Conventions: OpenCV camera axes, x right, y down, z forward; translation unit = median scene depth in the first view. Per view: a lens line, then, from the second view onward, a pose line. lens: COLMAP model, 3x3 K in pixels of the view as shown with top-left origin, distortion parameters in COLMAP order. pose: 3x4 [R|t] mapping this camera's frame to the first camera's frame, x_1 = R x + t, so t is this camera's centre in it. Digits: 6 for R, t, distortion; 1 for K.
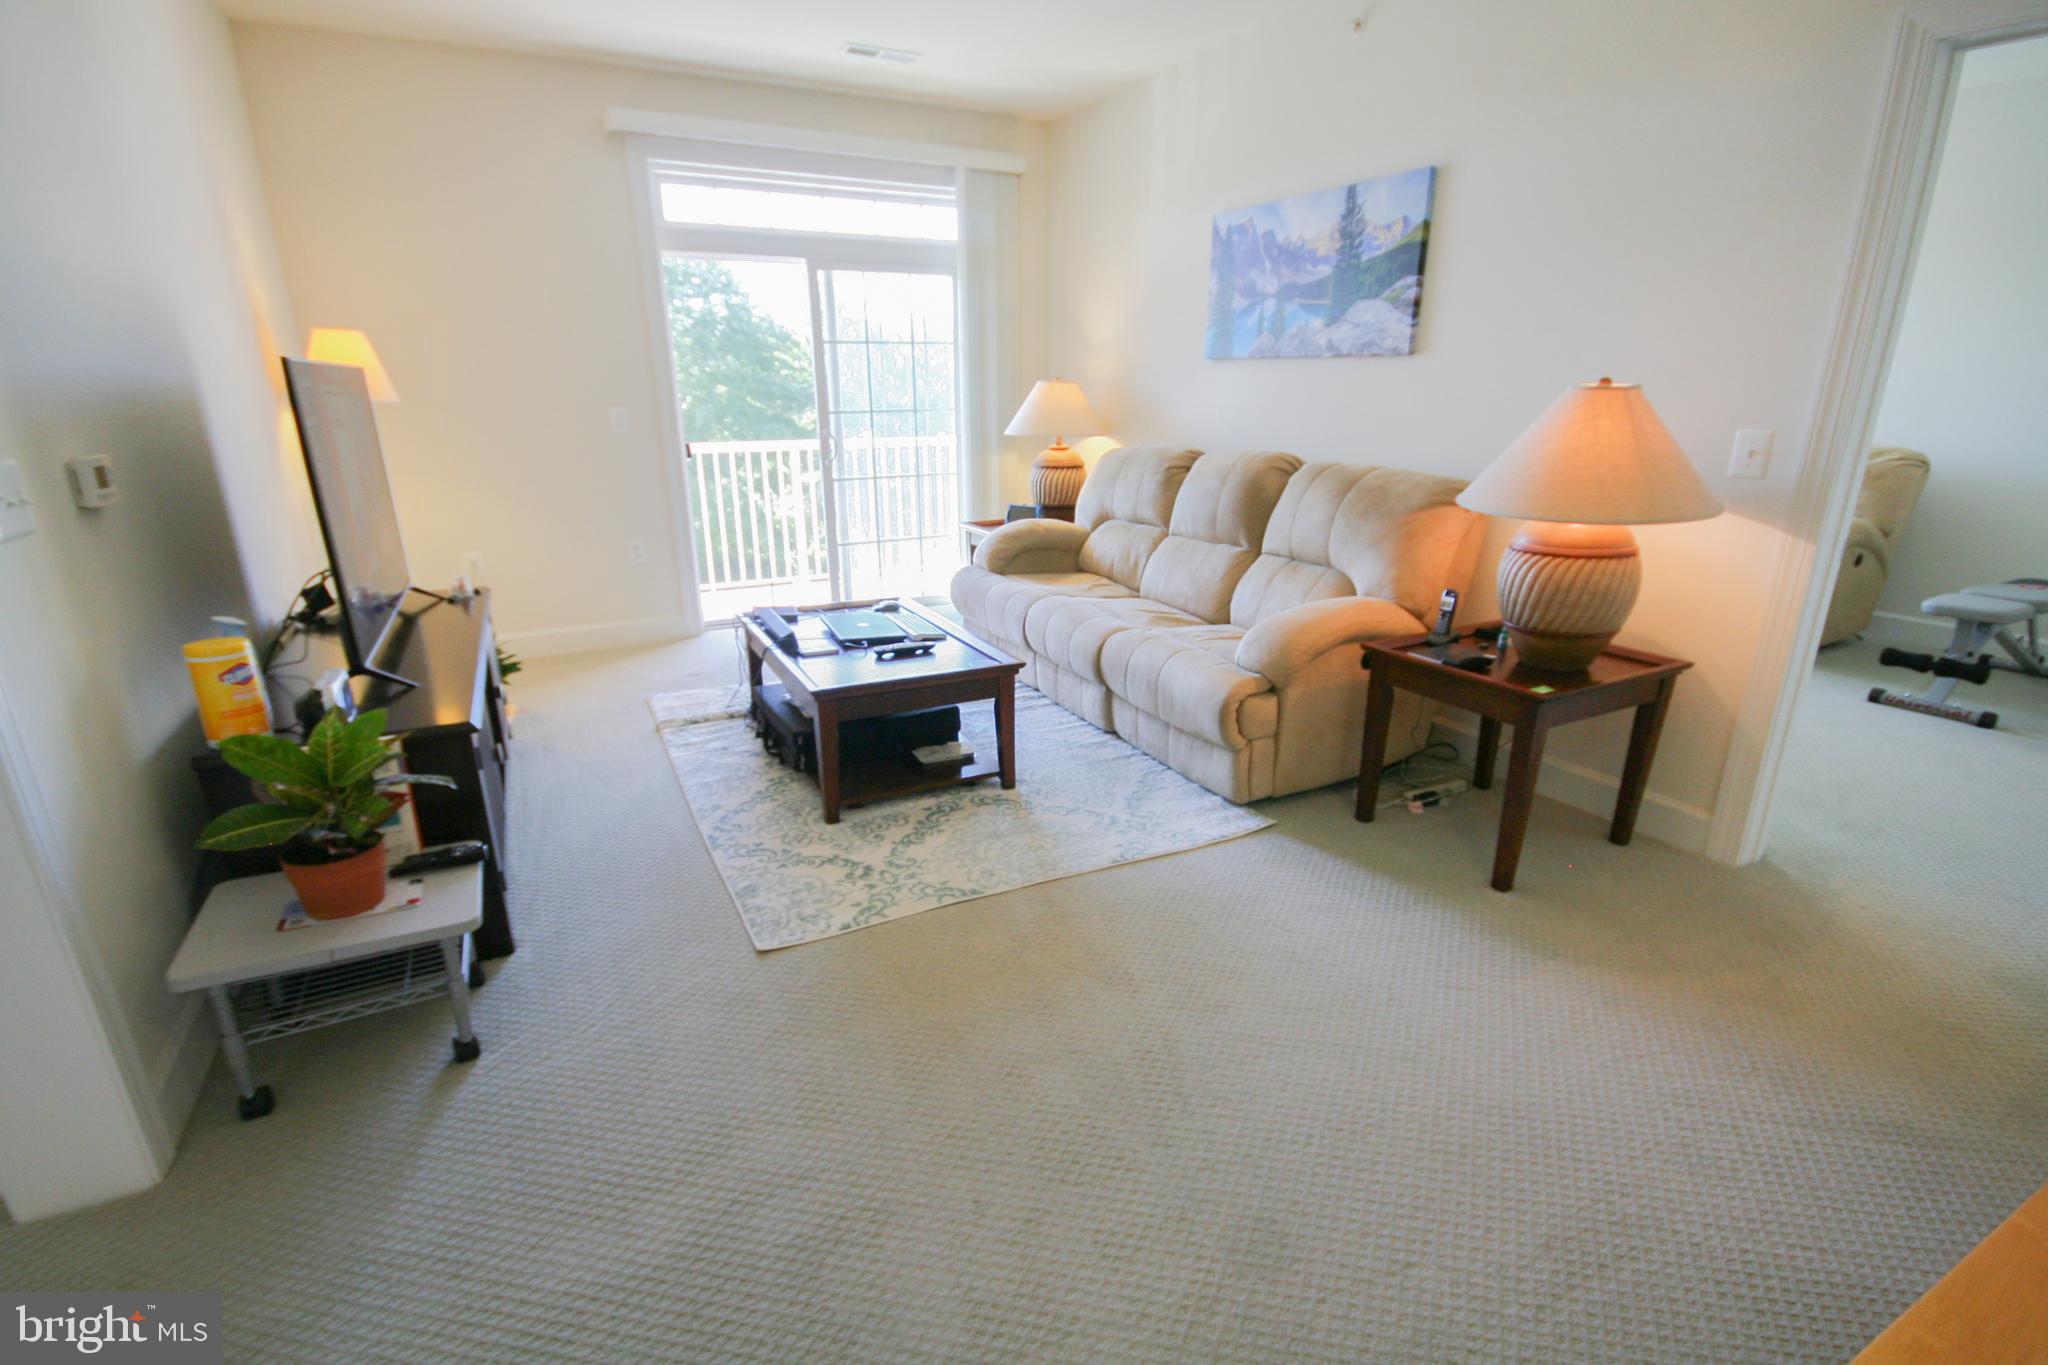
lens RADIAL K [[957.6, 0, 1028.7], [0, 957.6, 716.5], [0, 0, 1]] dist [-0.000845, -0.001035]
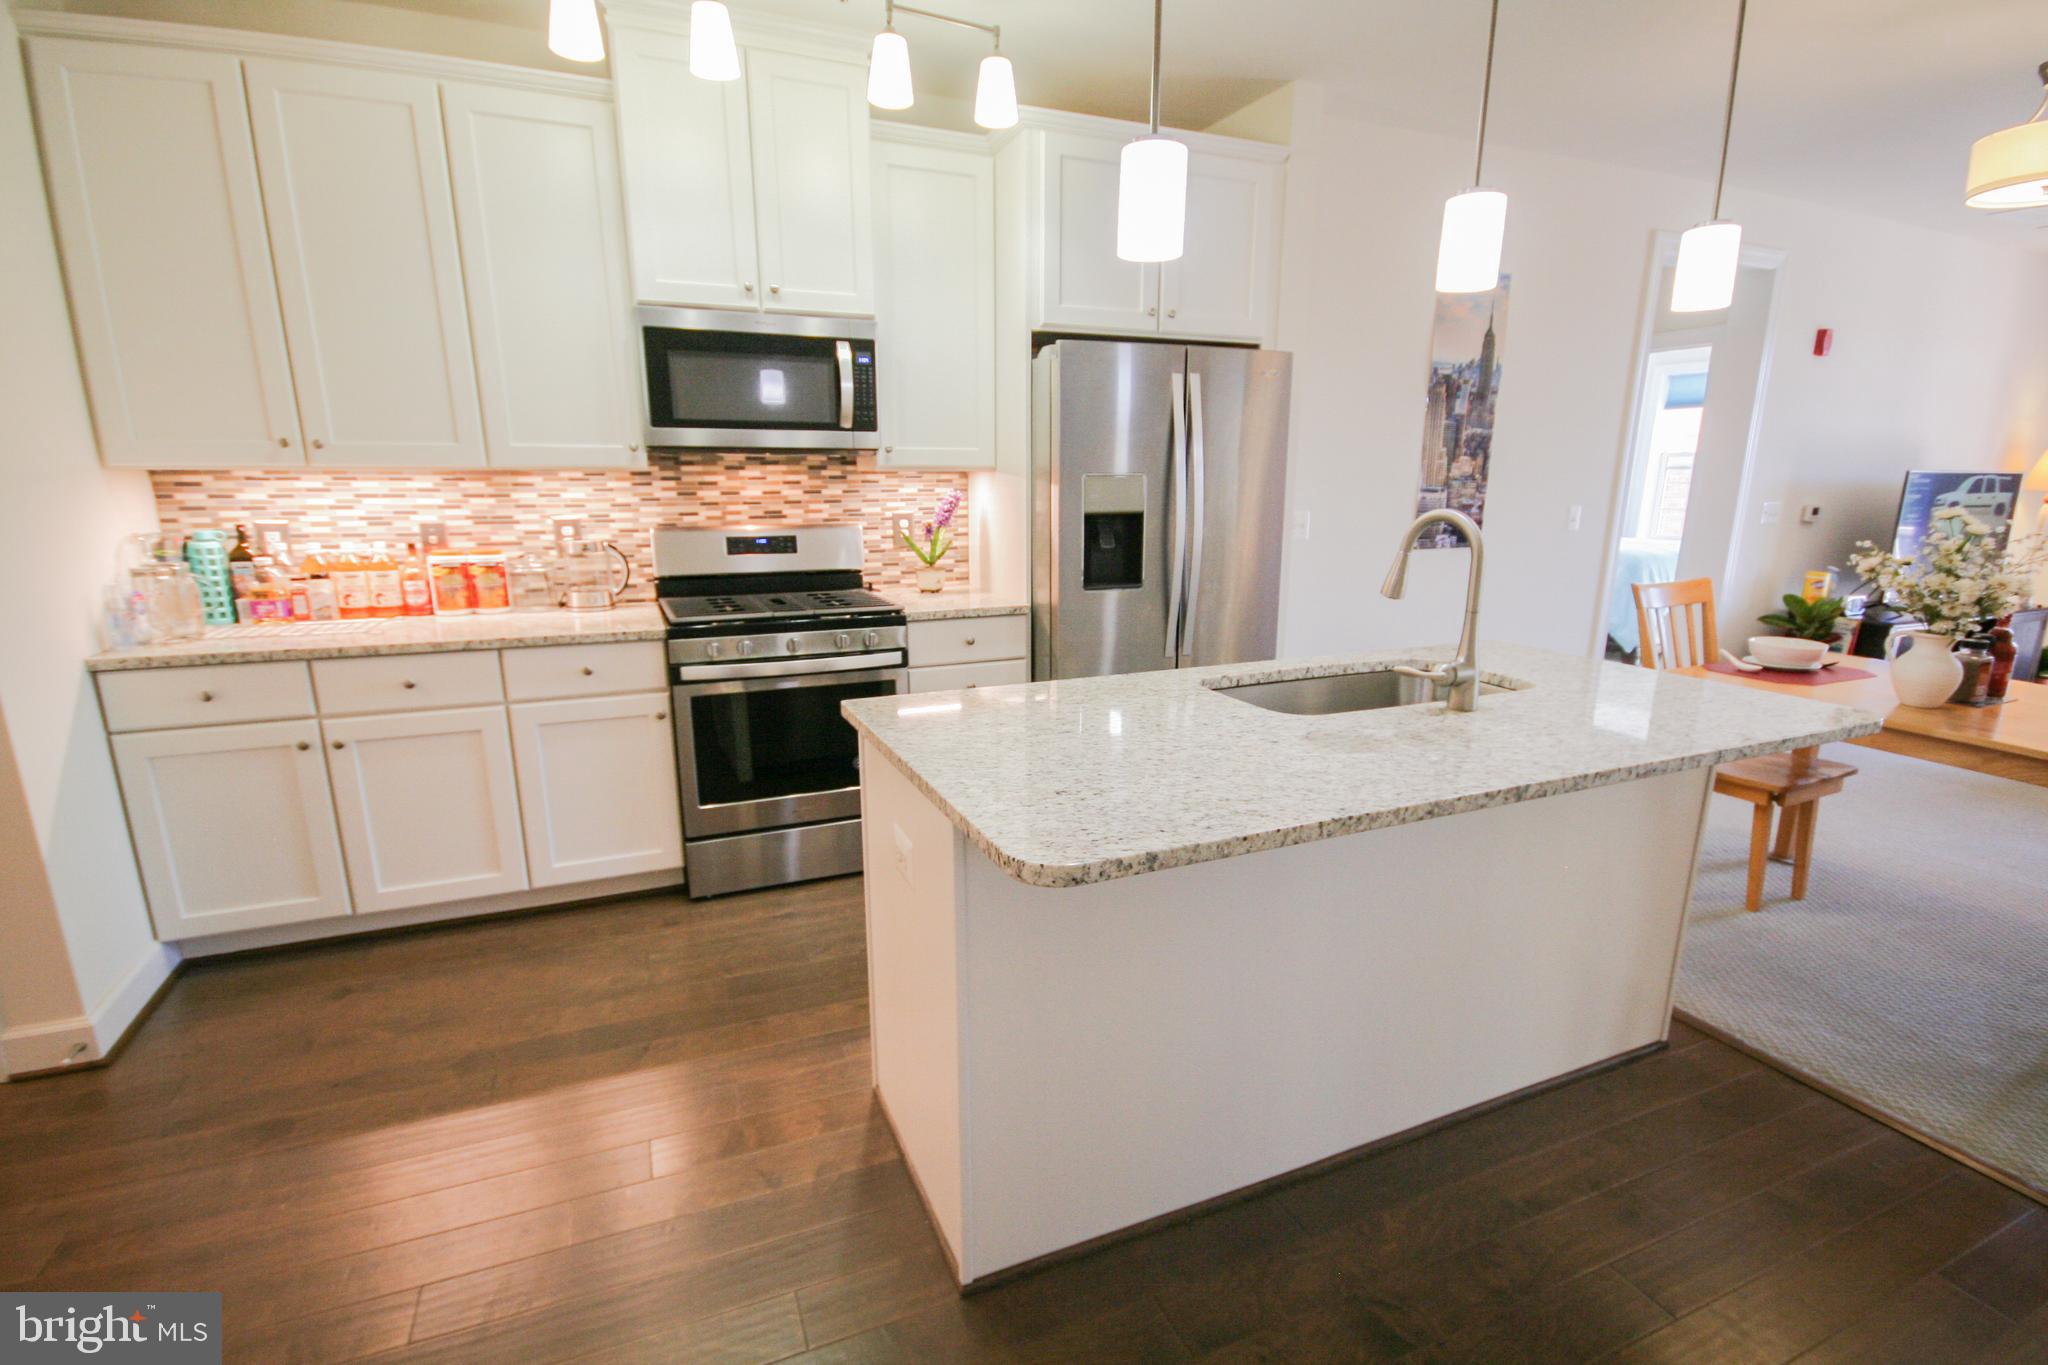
lens RADIAL K [[957.6, 0, 1028.7], [0, 957.6, 716.5], [0, 0, 1]] dist [-0.000845, -0.001035]
pose [[-0.068235, 0.250565, -0.965692, 1.284732], [-0.327247, 0.908774, 0.258919, 0.205444], [0.942472, 0.333687, 0.019986, -0.657035]]
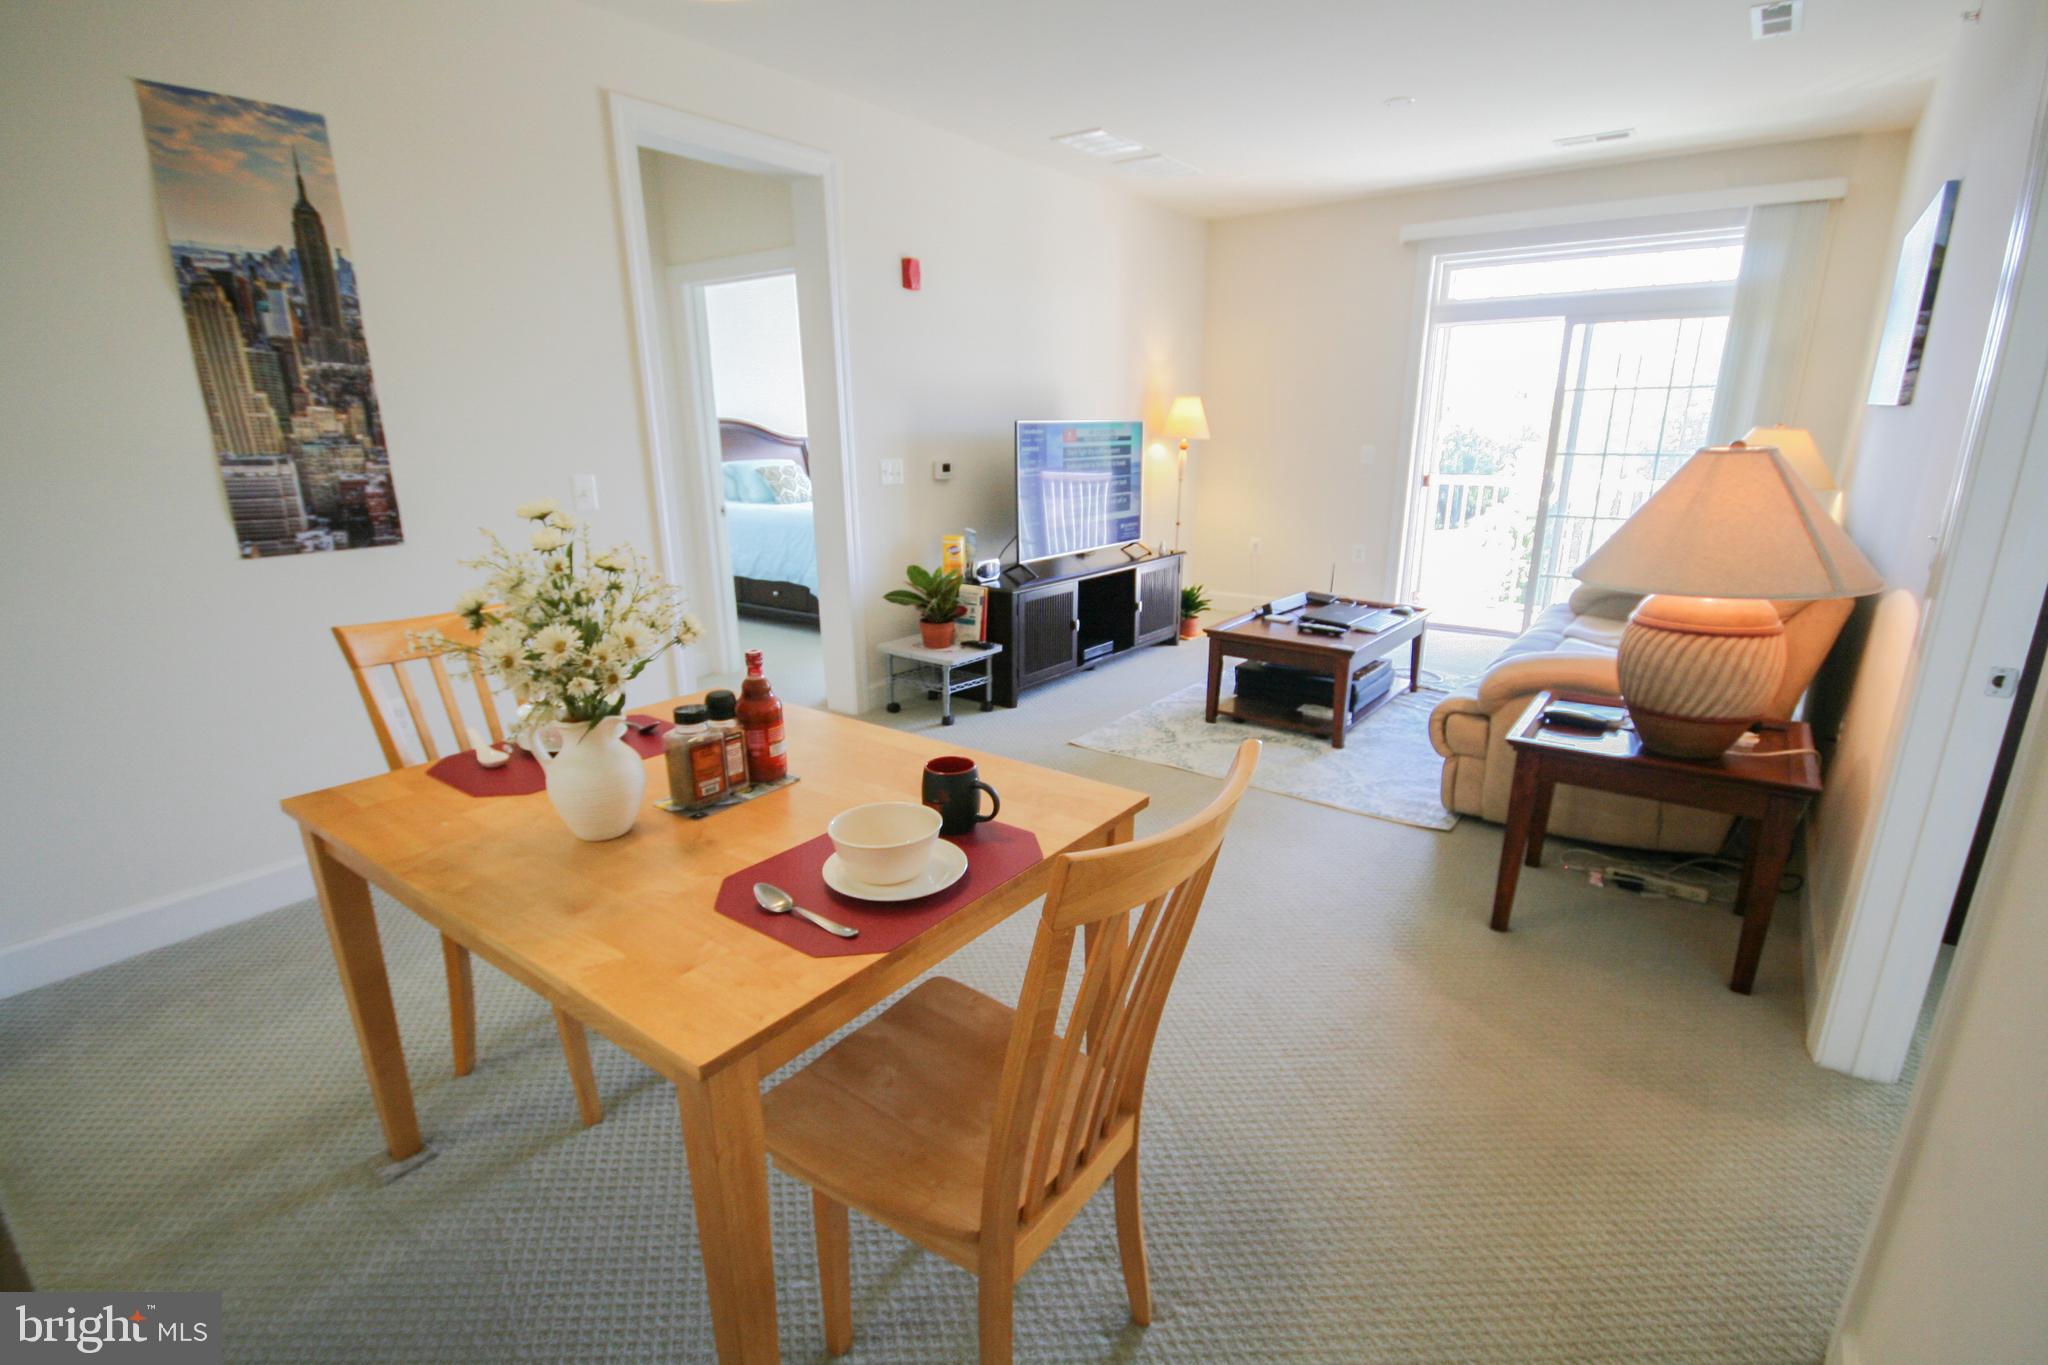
lens RADIAL K [[959.7, 0, 1029.3], [0, 959.7, 716.4], [0, 0, 1]] dist [0.004271, -0.008215]
pose [[0.438082, 0.265726, -0.858763, 0.931889], [-0.290103, 0.945989, 0.144725, -0.033002], [0.850837, 0.185729, 0.491509, 0.018177]]
